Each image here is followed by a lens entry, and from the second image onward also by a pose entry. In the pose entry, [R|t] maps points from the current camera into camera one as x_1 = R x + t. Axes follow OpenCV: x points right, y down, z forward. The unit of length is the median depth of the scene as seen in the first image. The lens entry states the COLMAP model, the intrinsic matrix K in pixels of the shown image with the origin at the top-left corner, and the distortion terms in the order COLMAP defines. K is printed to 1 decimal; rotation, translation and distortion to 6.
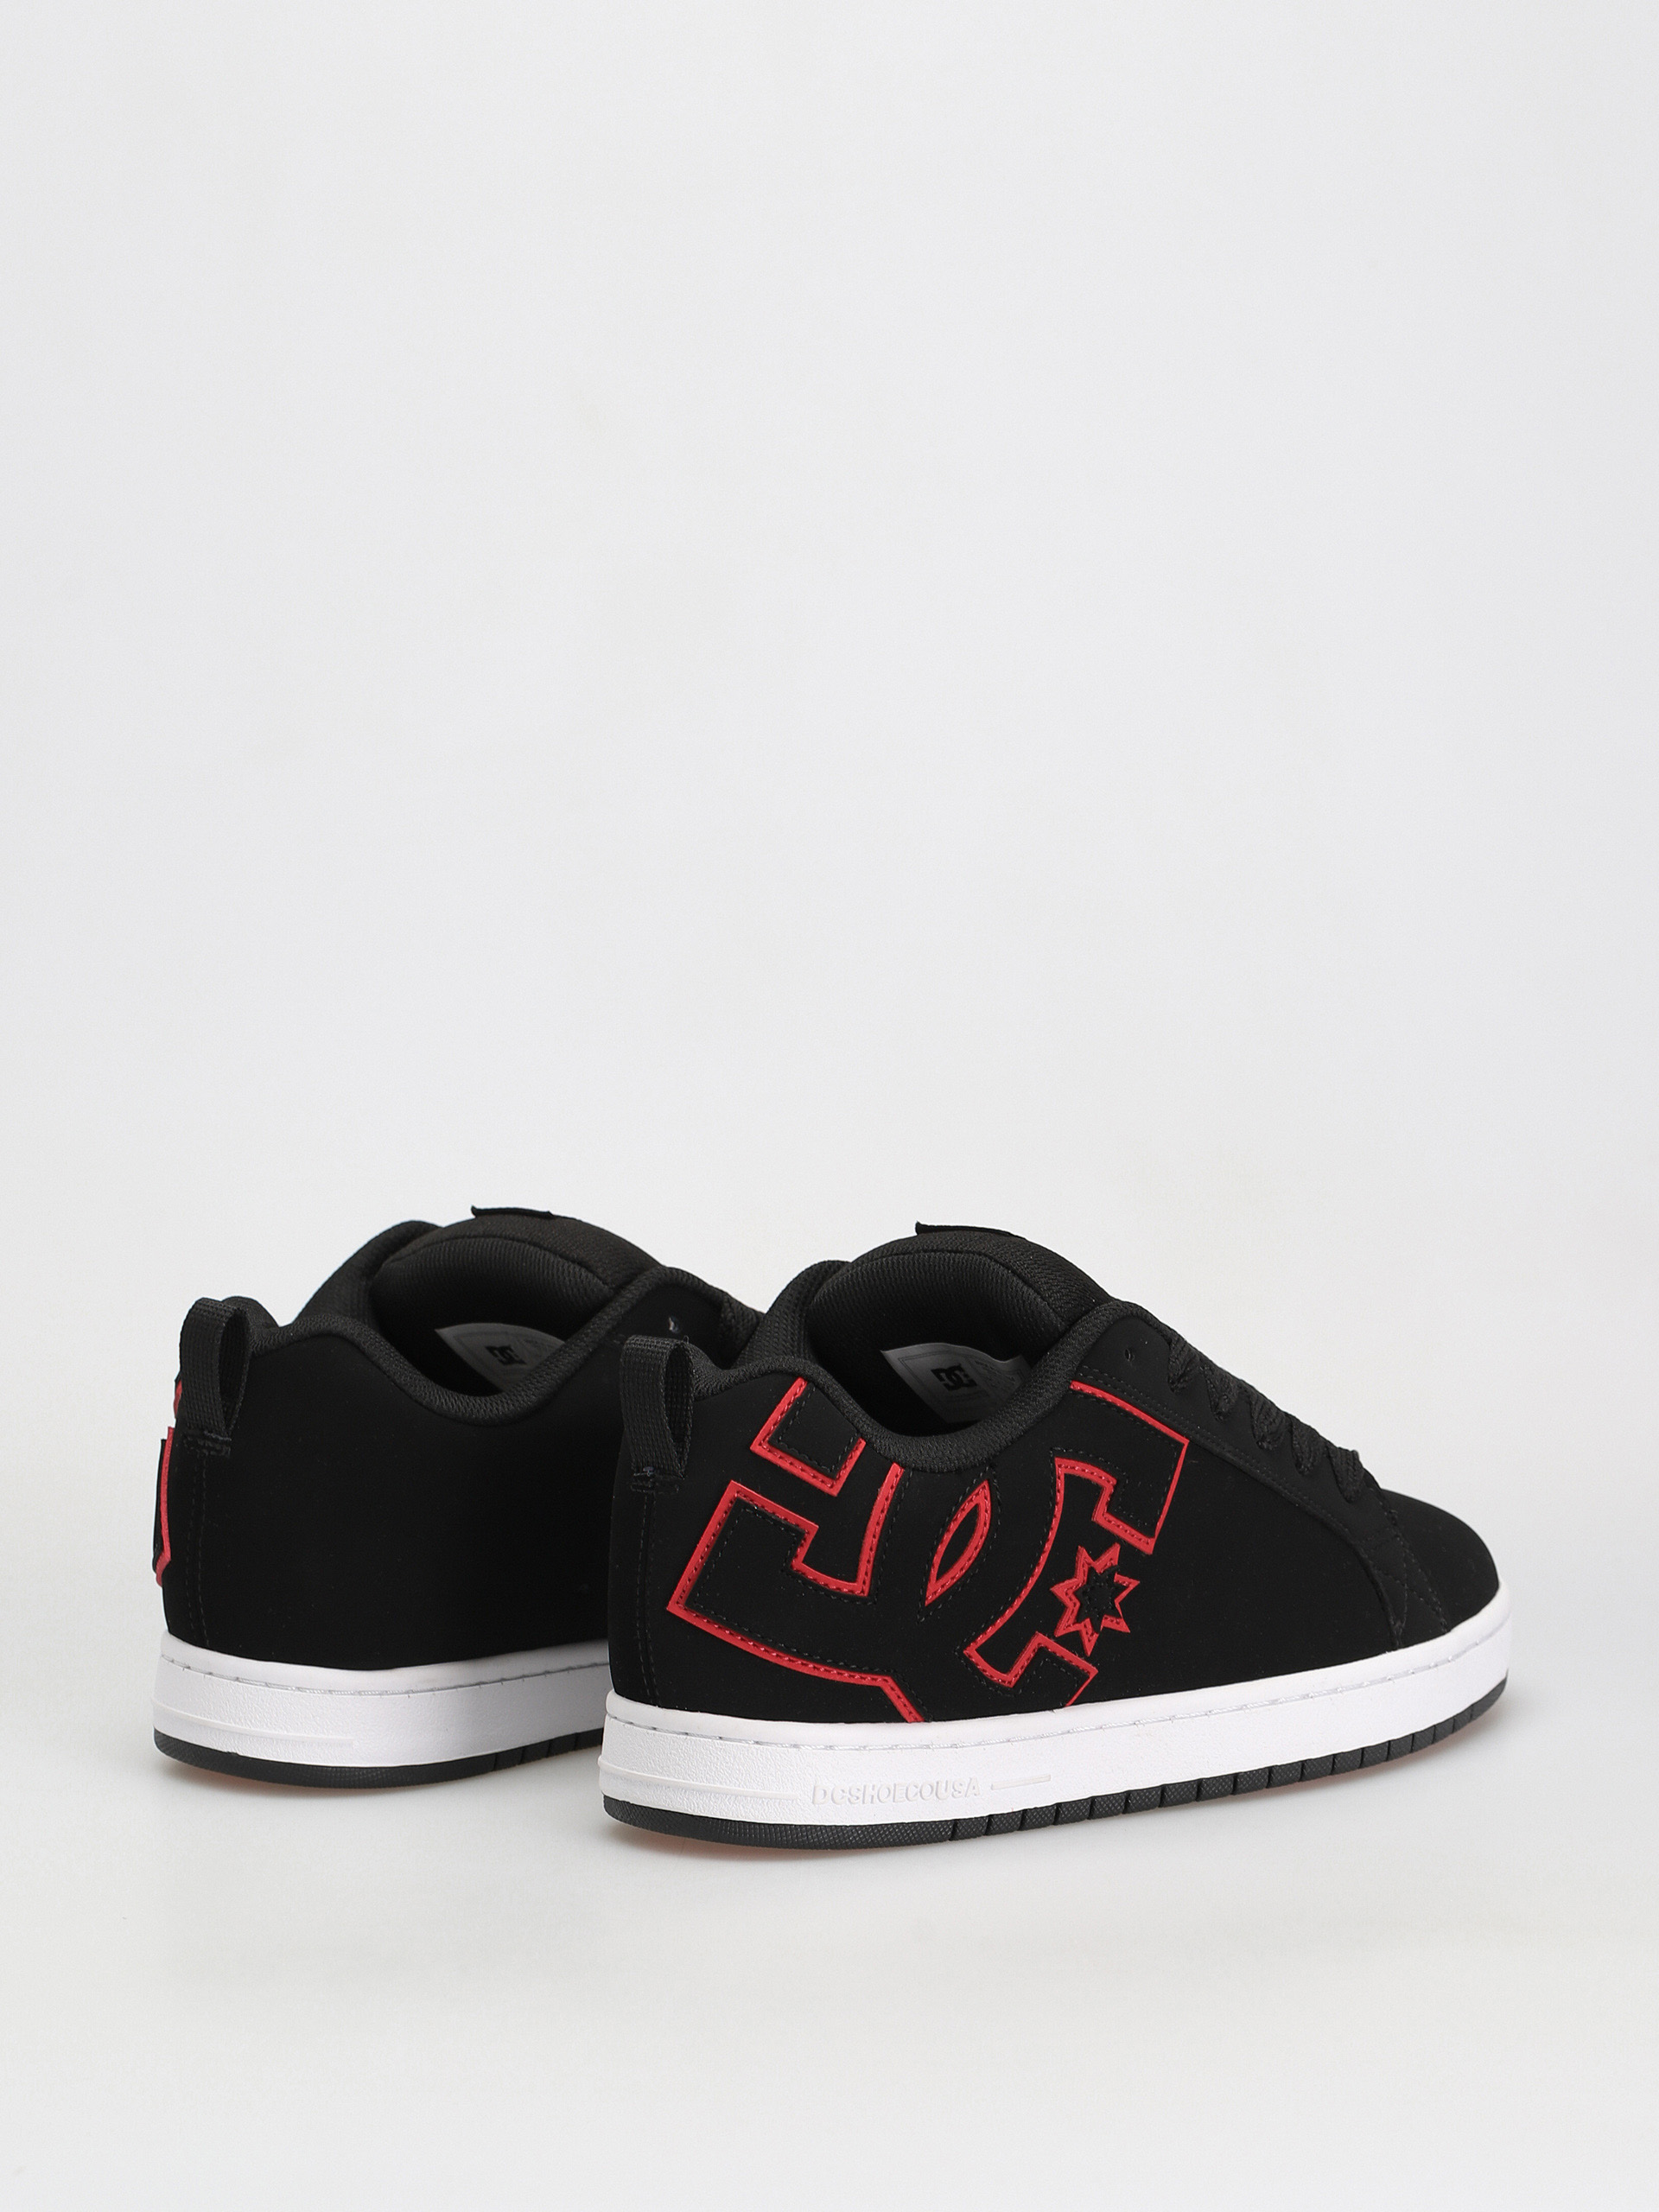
lens RADIAL K [[8037.3, 0, 829.5], [0, 8037.3, 1106.0], [0, 0, 1]] dist [-0.097391, -1.177130]
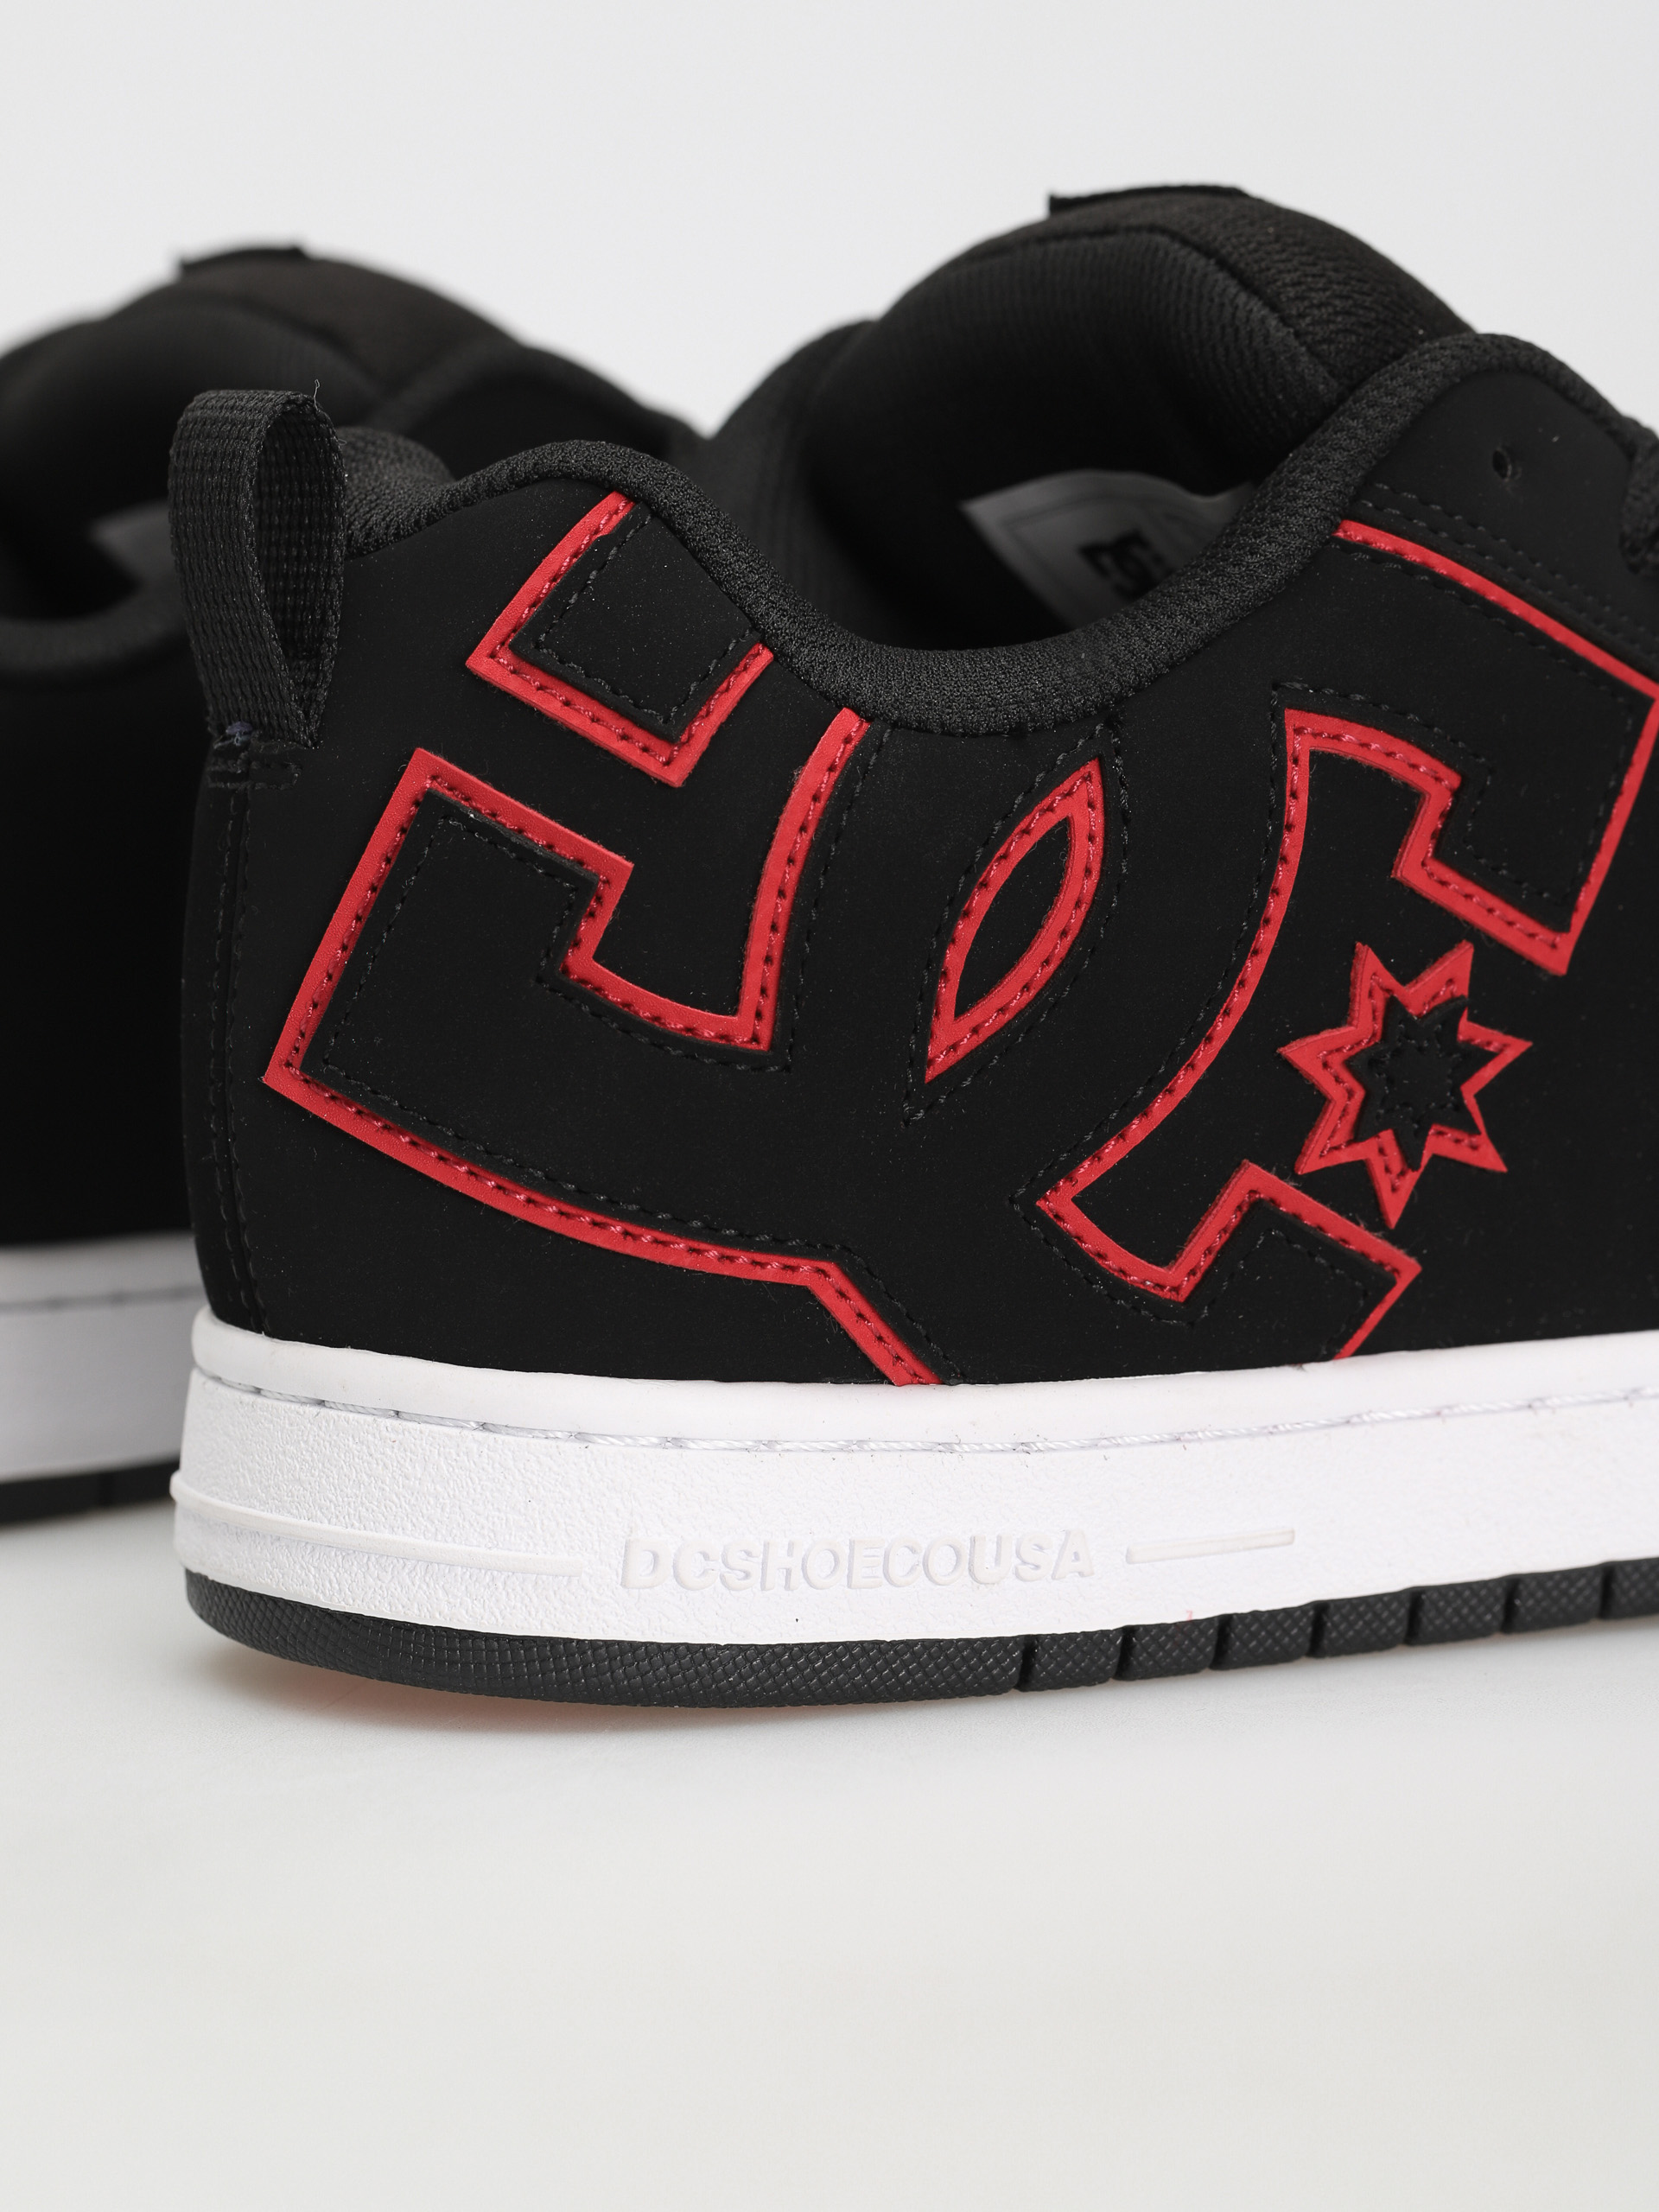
lens RADIAL K [[8037.3, 0, 829.5], [0, 8037.3, 1106.0], [0, 0, 1]] dist [-0.097391, -1.177130]
pose [[0.986682, 0.007620, -0.162483, 0.069755], [-0.005031, 0.999854, 0.016335, 0.056932], [0.162584, -0.015300, 0.986576, 0.615750]]
